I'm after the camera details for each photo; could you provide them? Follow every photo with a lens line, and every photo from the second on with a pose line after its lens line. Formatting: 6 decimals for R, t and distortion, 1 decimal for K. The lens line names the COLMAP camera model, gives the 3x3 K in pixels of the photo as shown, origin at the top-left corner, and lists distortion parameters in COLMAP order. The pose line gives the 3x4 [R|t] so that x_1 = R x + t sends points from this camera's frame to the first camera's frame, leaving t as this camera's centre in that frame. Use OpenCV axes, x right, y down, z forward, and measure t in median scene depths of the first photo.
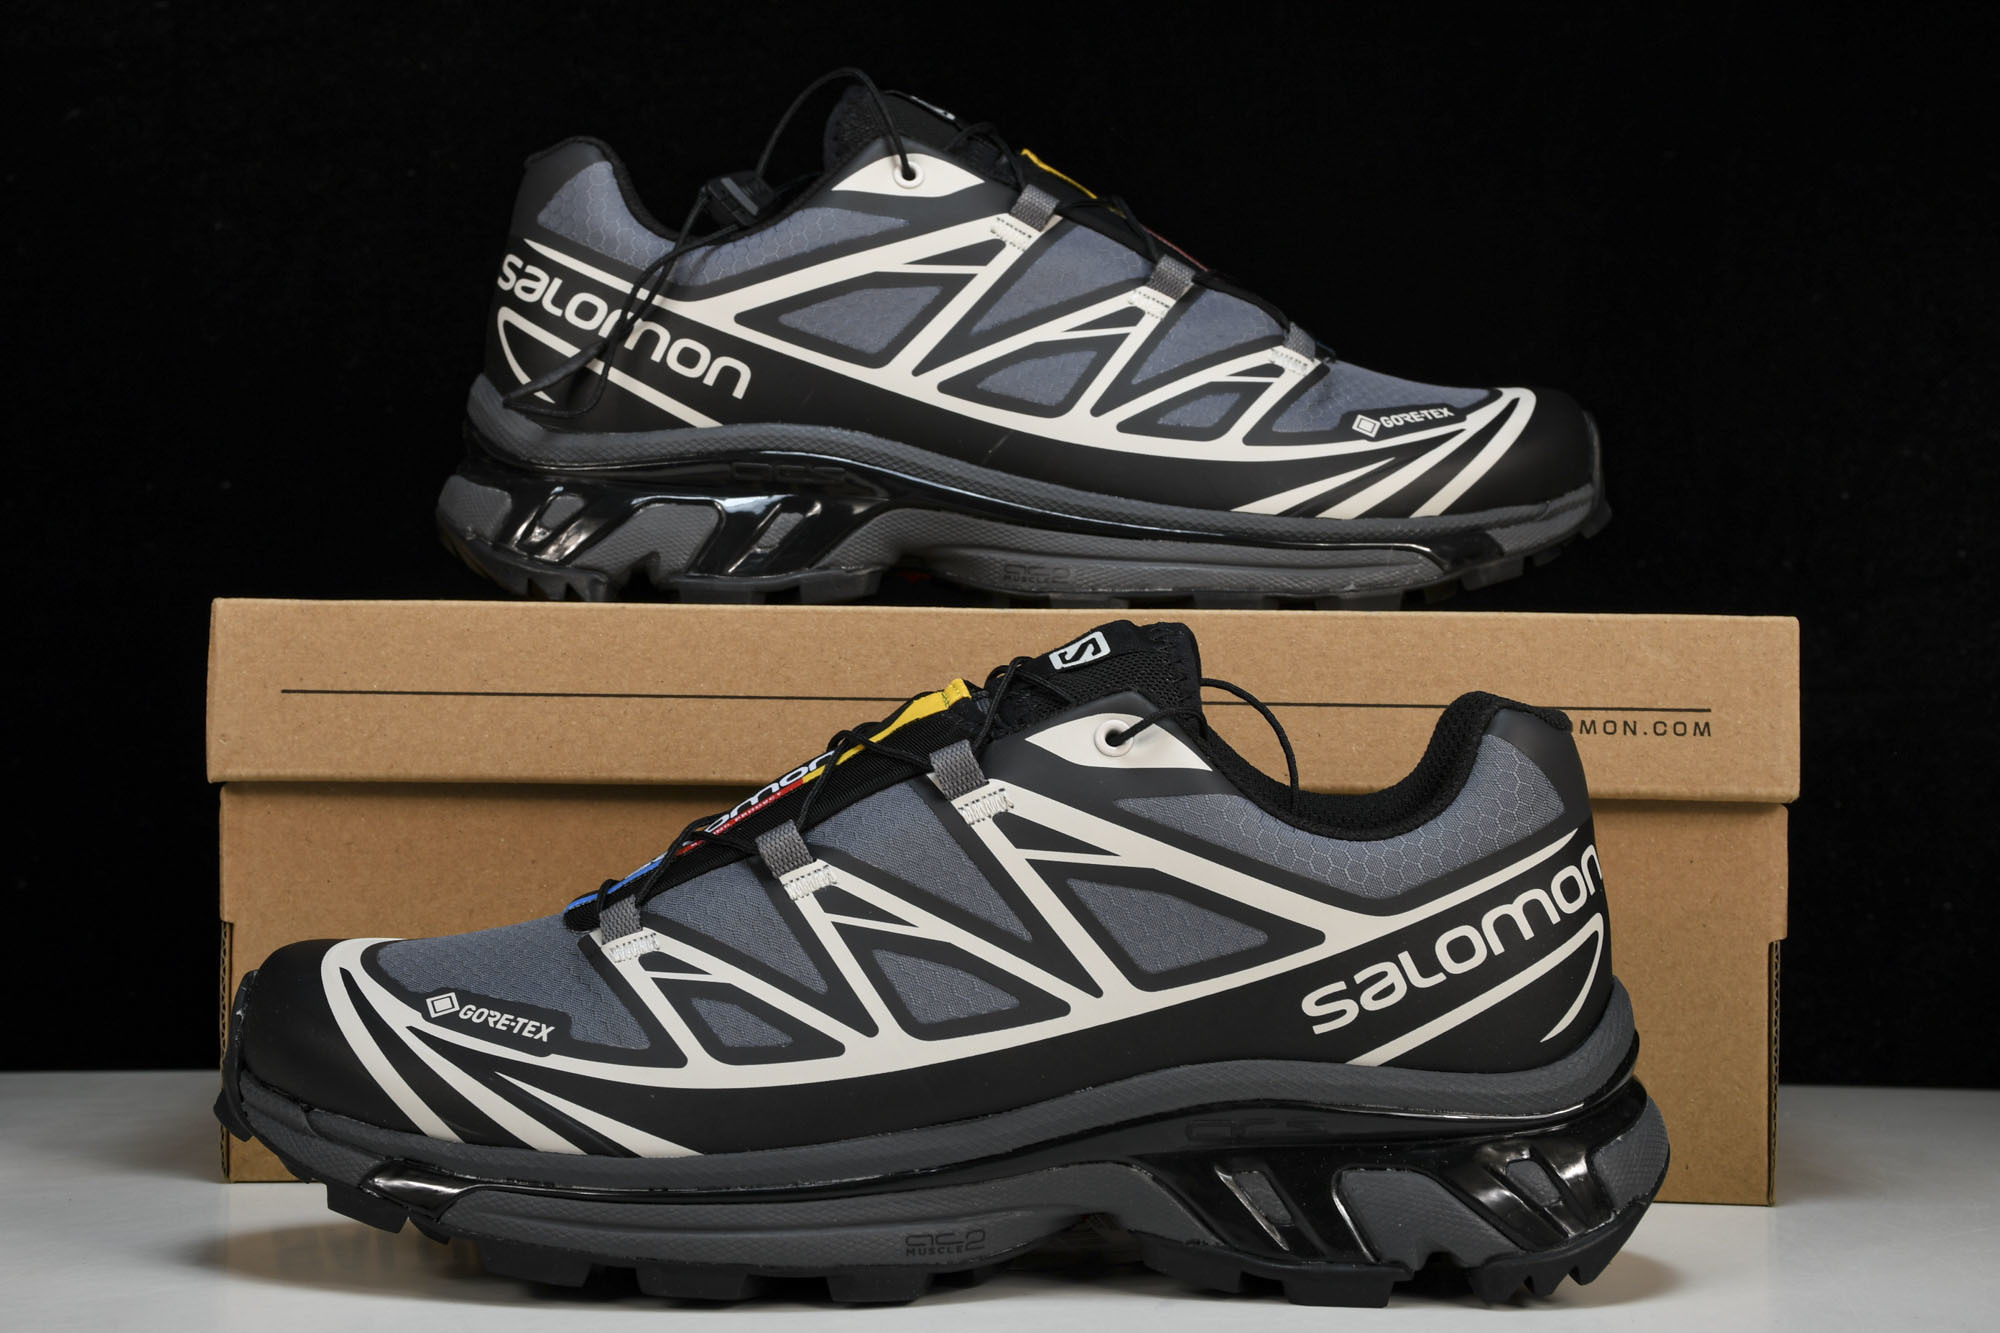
lens RADIAL K [[3672.7, 0, 1000.0], [0, 3672.7, 666.5], [0, 0, 1]] dist [0.061199, 1.458916]
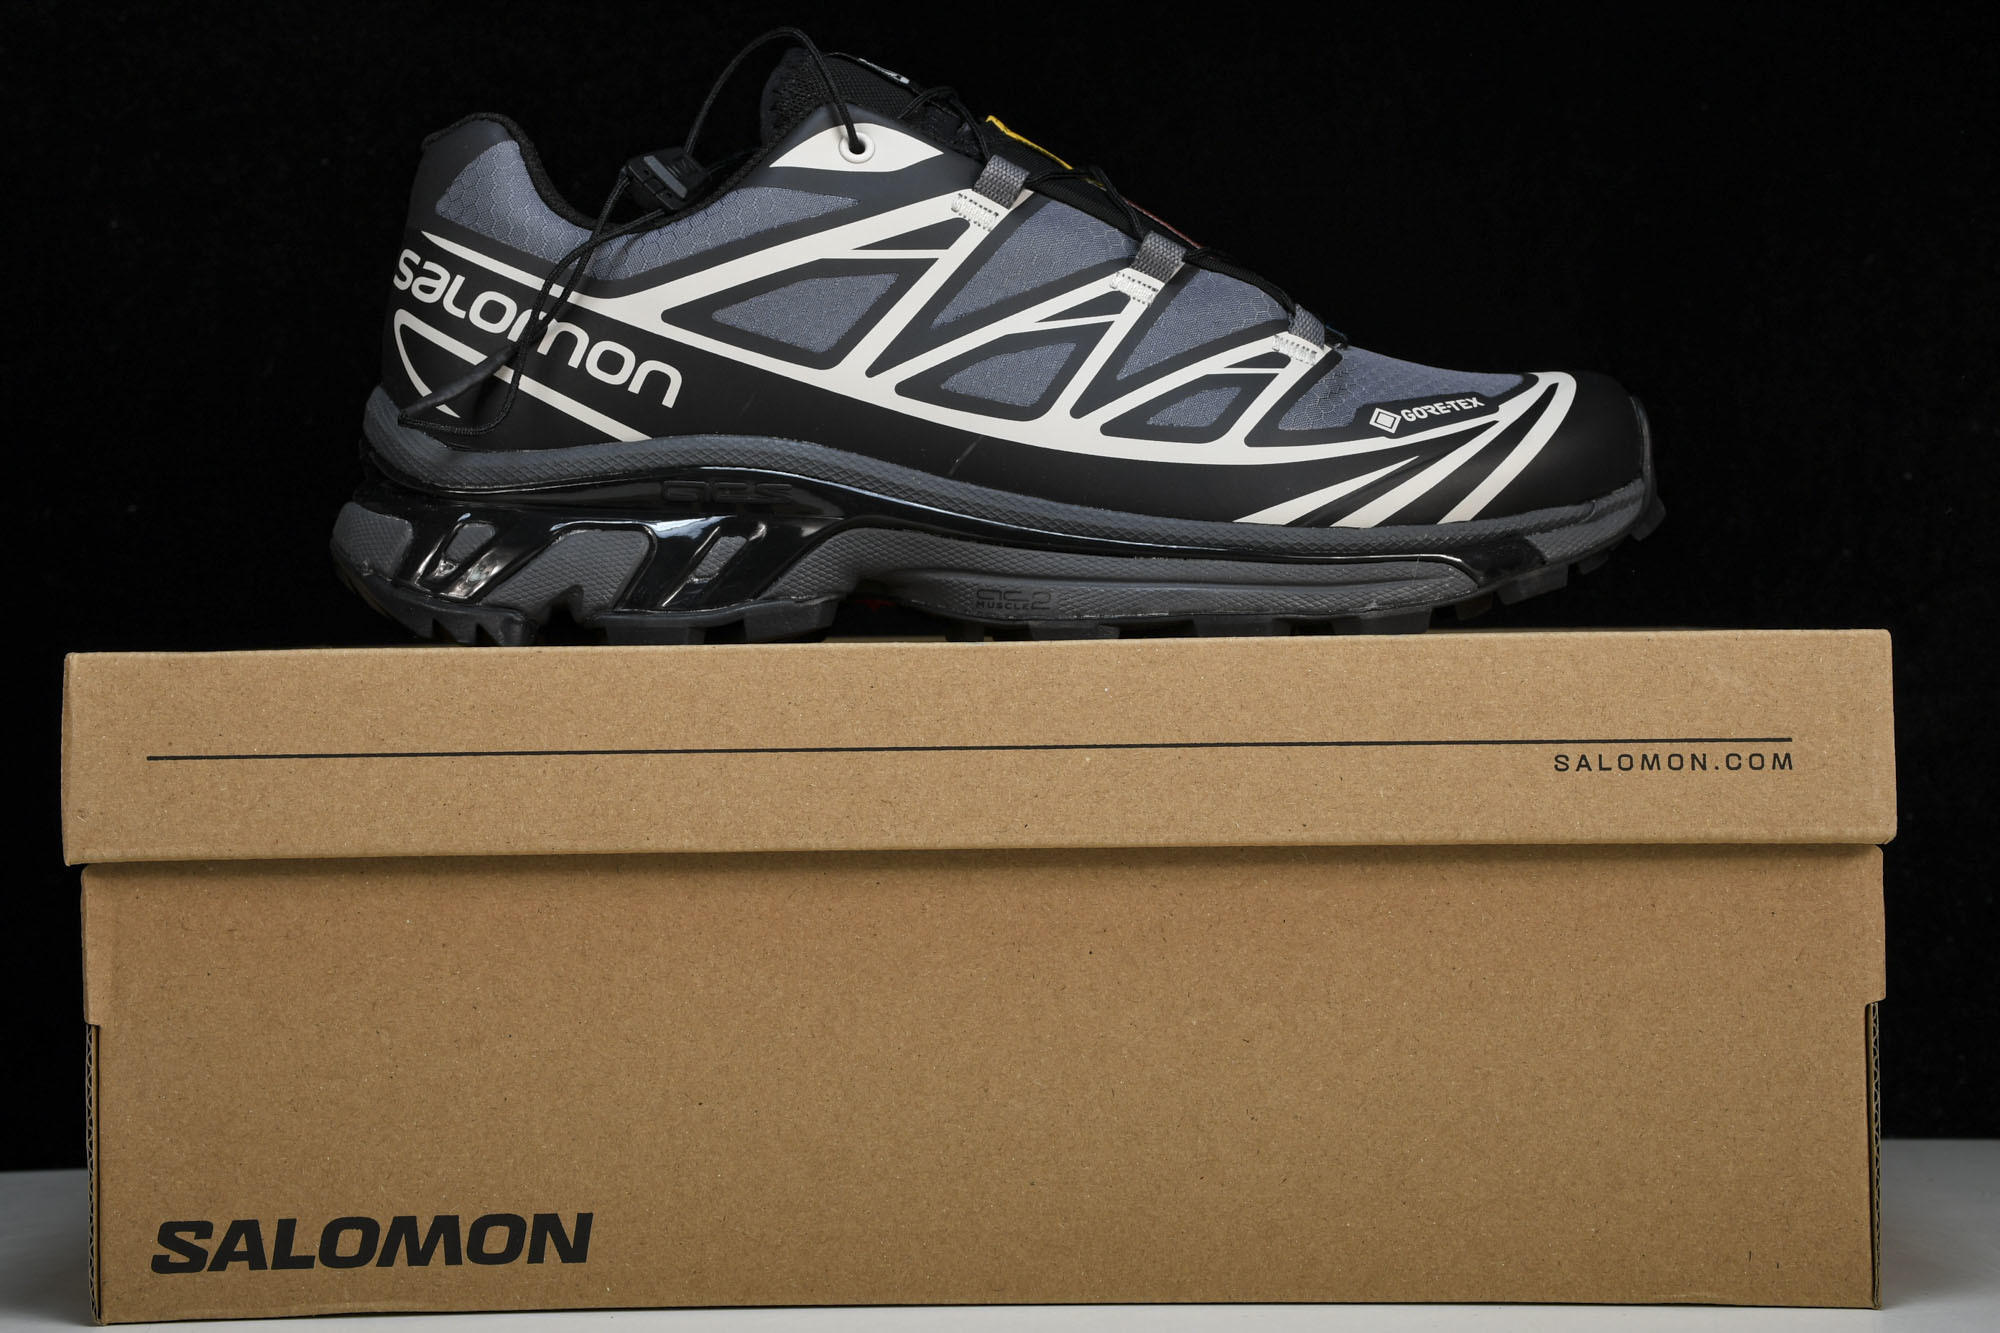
lens RADIAL K [[3672.7, 0, 1000.0], [0, 3672.7, 666.5], [0, 0, 1]] dist [0.061199, 1.458916]
pose [[0.999683, -0.025098, -0.002109, 0.008174], [0.025109, 0.999670, 0.005391, -0.013980], [0.001973, -0.005443, 0.999983, 0.123552]]
